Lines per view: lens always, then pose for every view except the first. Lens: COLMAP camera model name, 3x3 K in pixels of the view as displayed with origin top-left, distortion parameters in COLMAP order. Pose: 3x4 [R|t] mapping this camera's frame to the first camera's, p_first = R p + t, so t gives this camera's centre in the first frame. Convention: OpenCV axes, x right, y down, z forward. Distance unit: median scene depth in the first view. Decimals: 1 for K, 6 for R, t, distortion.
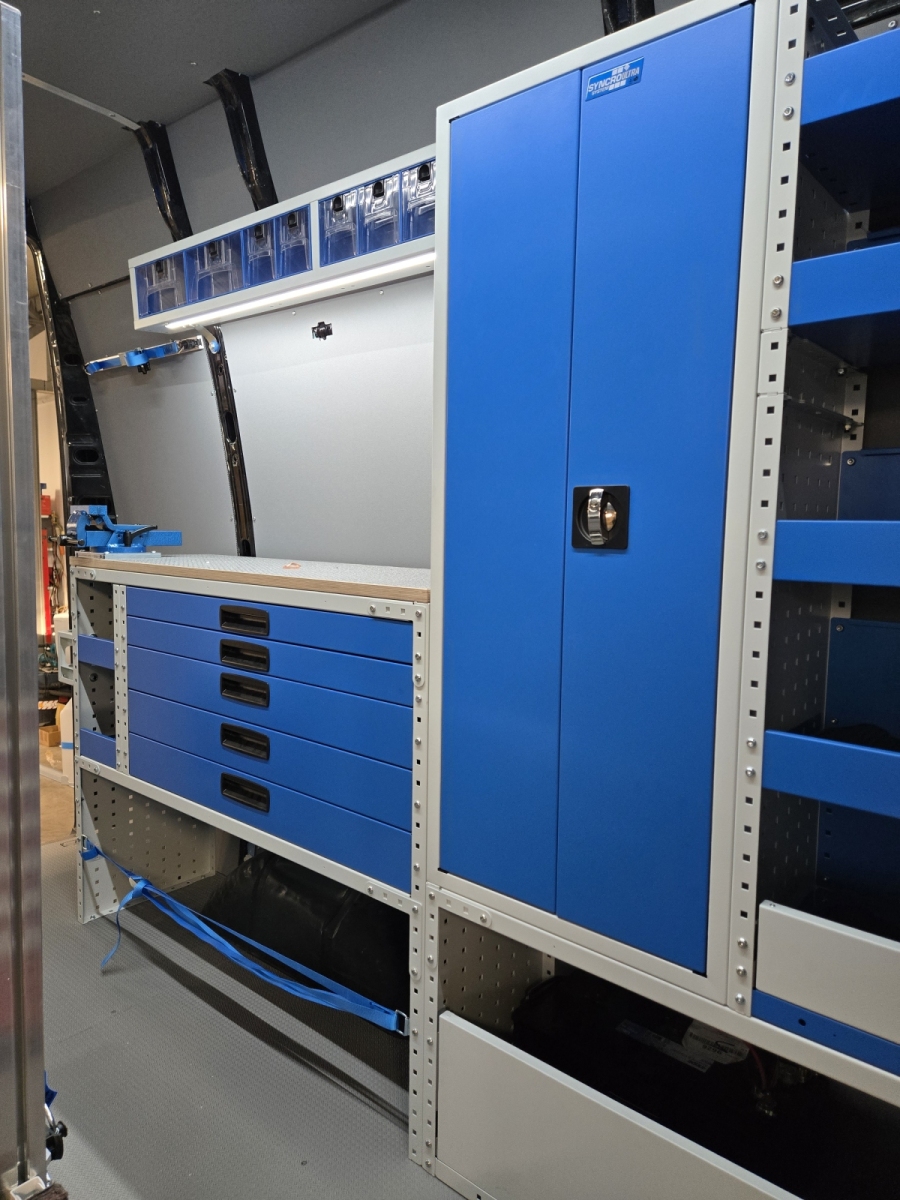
lens RADIAL K [[802.6, 0, 450.0], [0, 802.6, 600.0], [0, 0, 1]] dist [0.049995, -0.001944]
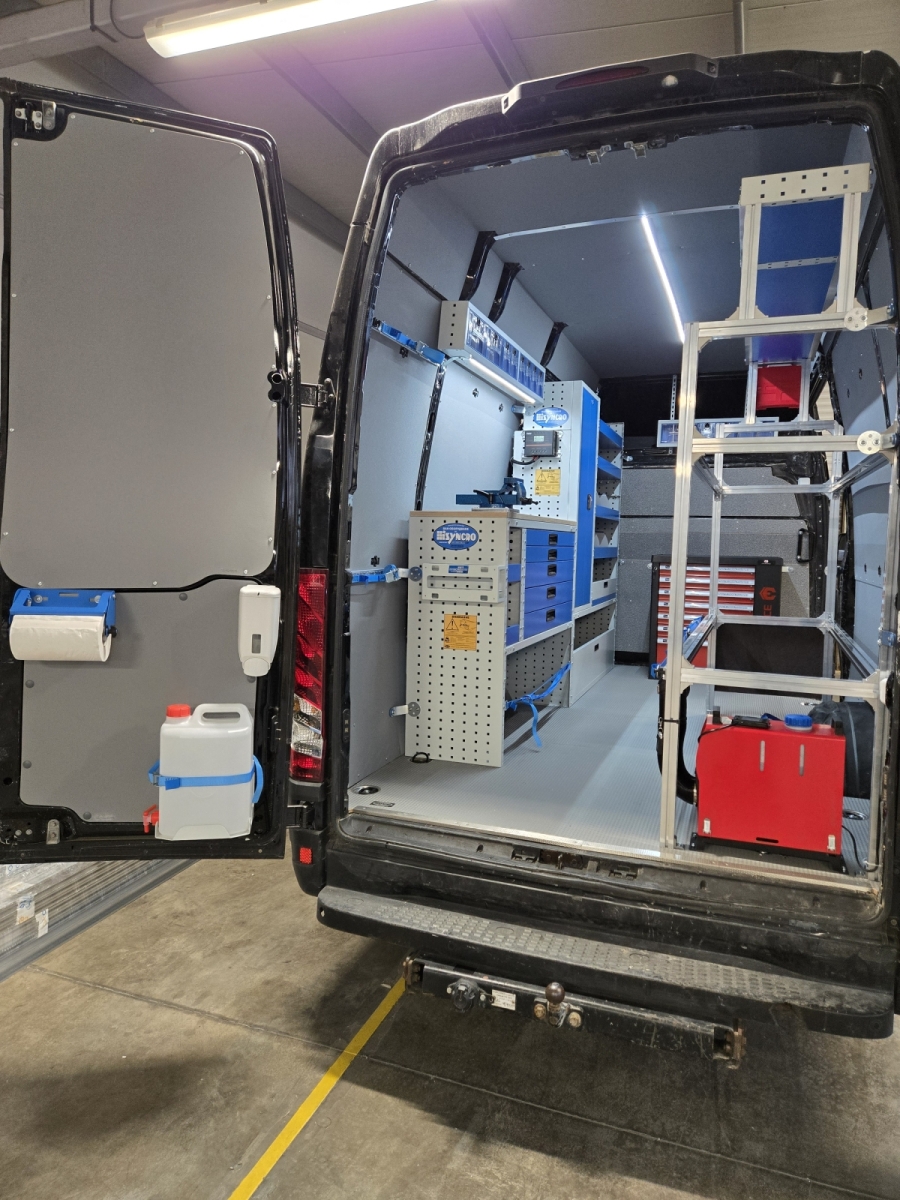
lens RADIAL K [[800.1, 0, 464.3], [0, 800.1, 612.9], [0, 0, 1]] dist [0.085211, -0.075056]
pose [[-0.354309, -0.106355, 0.929061, -2.756504], [0.065359, 0.988265, 0.138058, -0.118926], [-0.932842, 0.109637, -0.343200, 2.429538]]
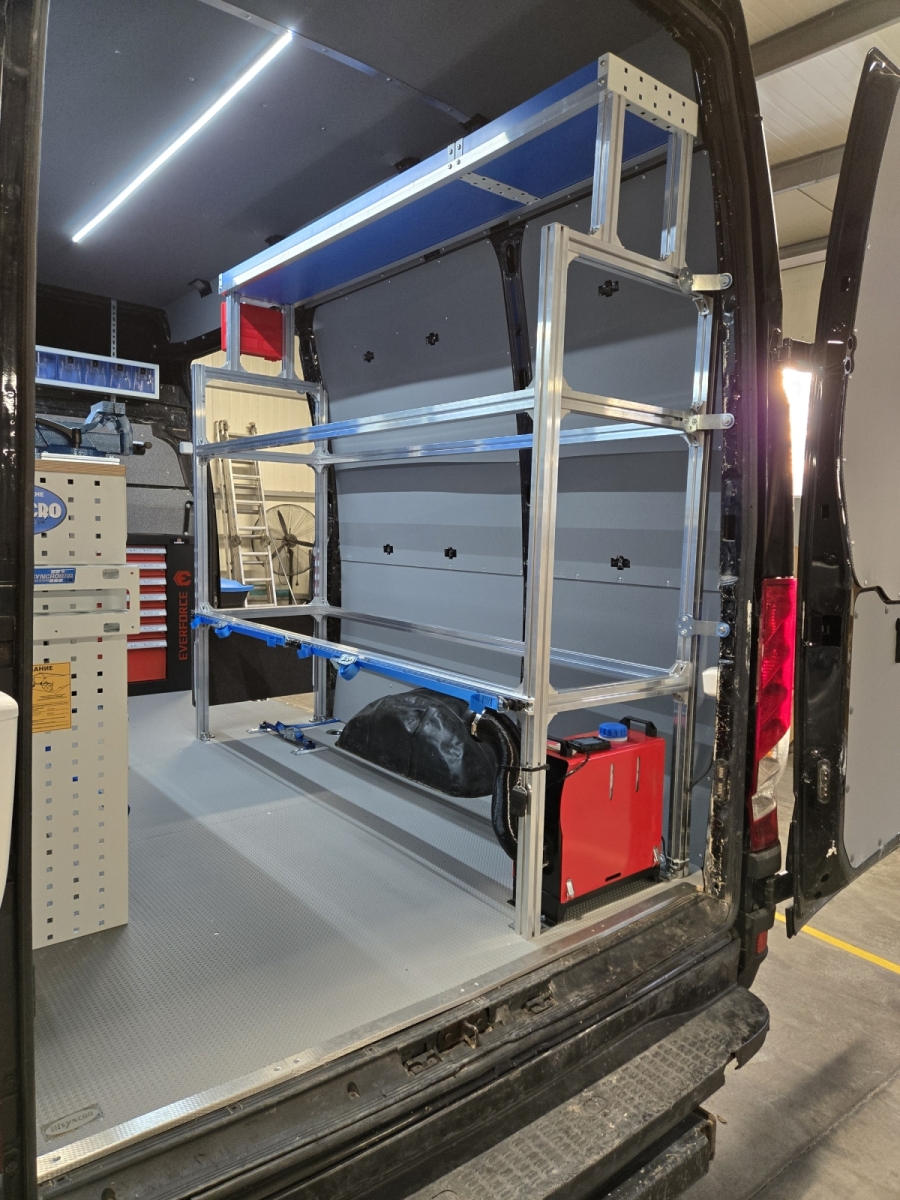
lens RADIAL K [[800.1, 0, 464.3], [0, 800.1, 612.9], [0, 0, 1]] dist [0.085211, -0.075056]
pose [[-0.982540, -0.059913, 0.176143, -1.445616], [-0.023677, 0.979300, 0.201023, -0.122692], [-0.184541, 0.193342, -0.963620, 2.657786]]
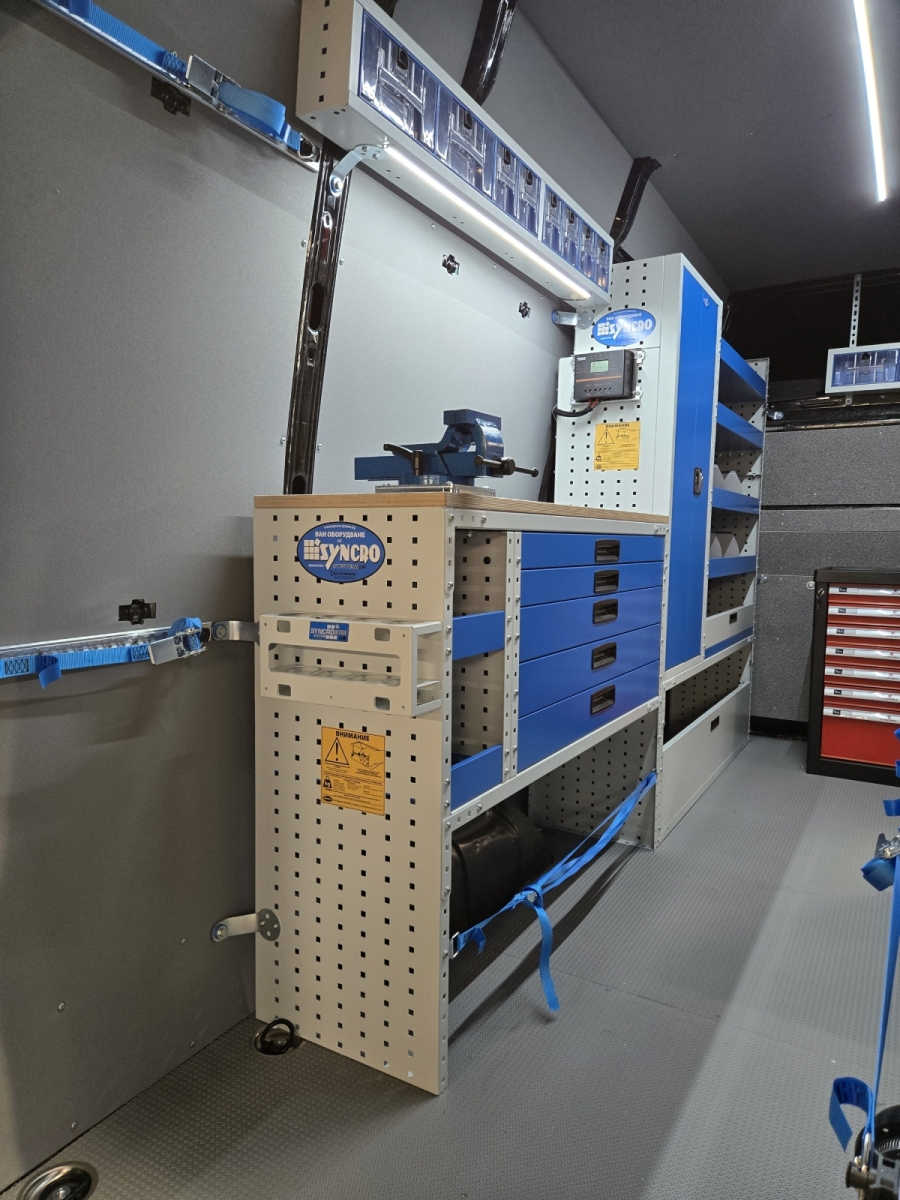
lens RADIAL K [[800.9, 0, 445.2], [0, 800.9, 616.1], [0, 0, 1]] dist [0.080202, -0.070709]
pose [[-0.169724, -0.112829, 0.979011, -1.618786], [0.082218, 0.988340, 0.128158, -0.059553], [-0.982056, 0.102244, -0.158468, 1.686941]]
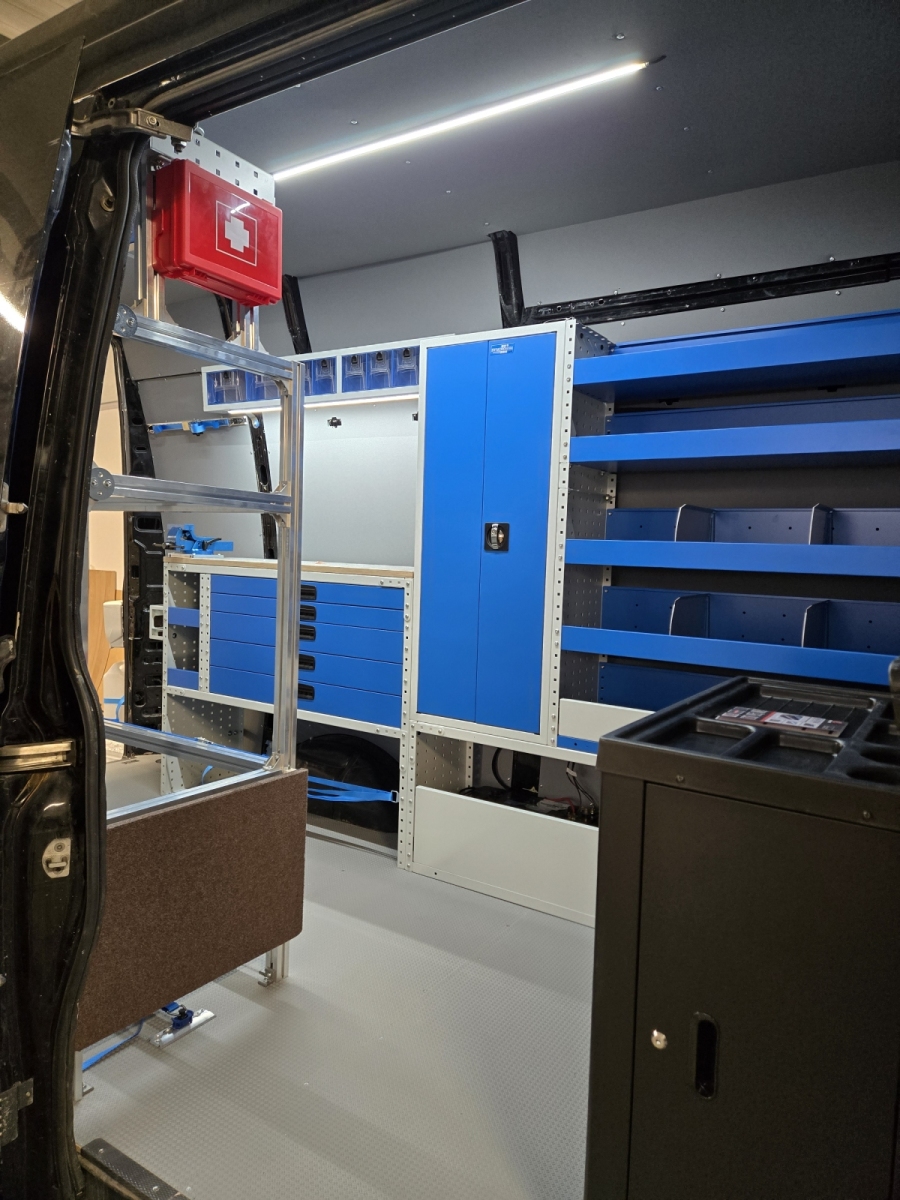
lens RADIAL K [[800.1, 0, 464.3], [0, 800.1, 612.9], [0, 0, 1]] dist [0.085211, -0.075056]
pose [[0.991249, 0.006561, 0.131846, -0.153518], [-0.005021, 0.999915, -0.012011, 0.107138], [-0.131913, 0.011244, 0.991197, -0.940368]]
